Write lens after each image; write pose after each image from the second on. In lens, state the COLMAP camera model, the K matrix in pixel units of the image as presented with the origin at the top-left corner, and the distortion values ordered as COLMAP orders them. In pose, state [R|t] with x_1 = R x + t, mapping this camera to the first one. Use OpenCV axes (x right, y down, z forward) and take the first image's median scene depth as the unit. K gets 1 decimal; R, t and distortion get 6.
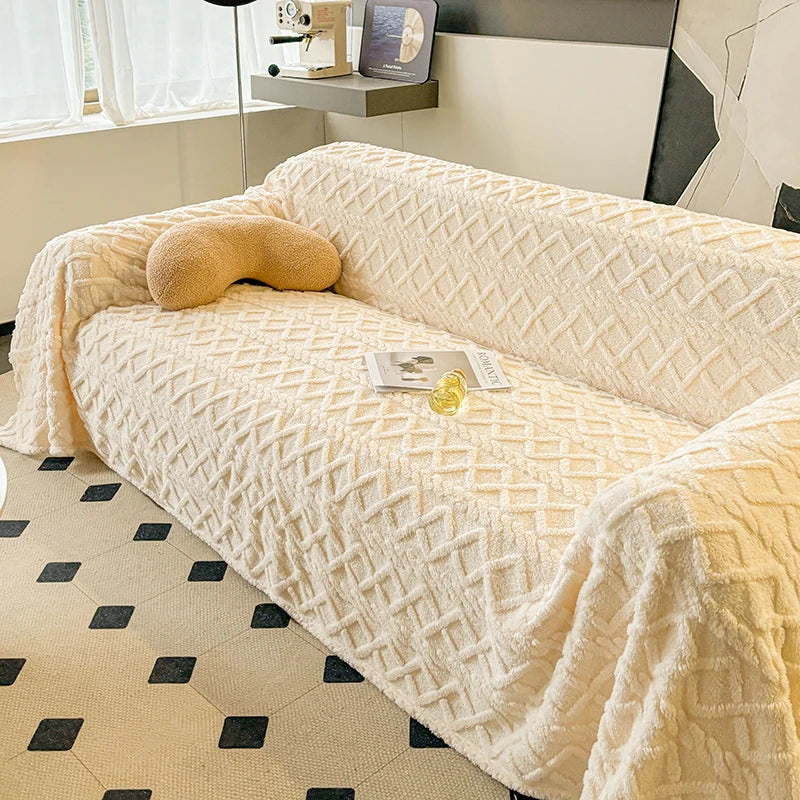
lens RADIAL K [[1243.3, 0, 403.3], [0, 1243.3, 403.3], [0, 0, 1]] dist [0.055522, -0.009911]
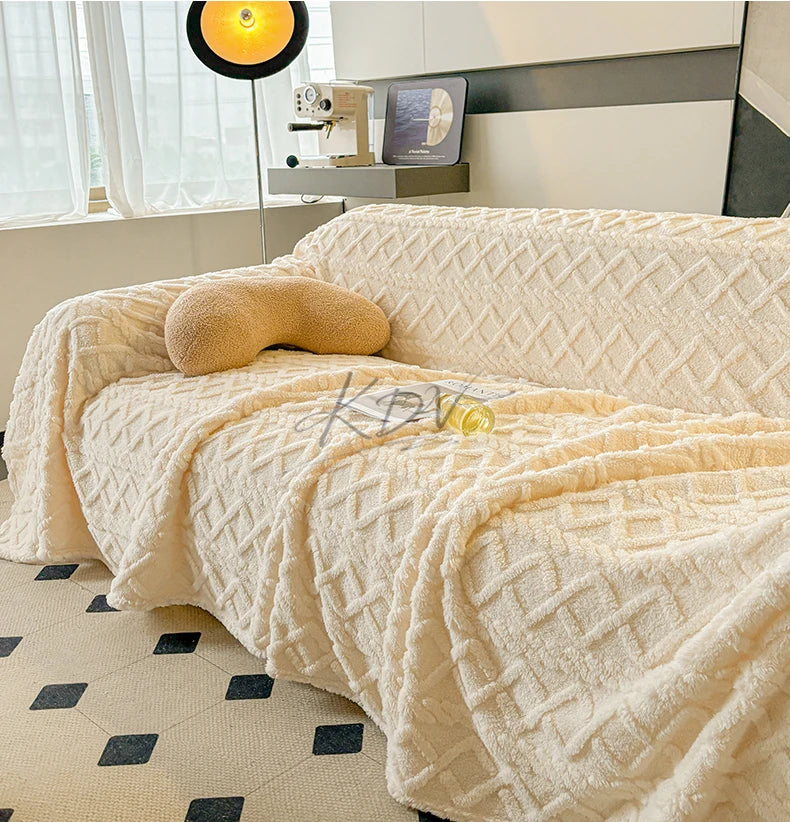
lens RADIAL K [[1164.5, 0, 410.4], [0, 1164.5, 411.1], [0, 0, 1]] dist [0.053411, -0.022920]
pose [[0.999109, -0.036744, 0.020775, -0.054867], [0.039185, 0.990362, -0.132842, 0.054660], [-0.015694, 0.133537, 0.990920, 0.208100]]
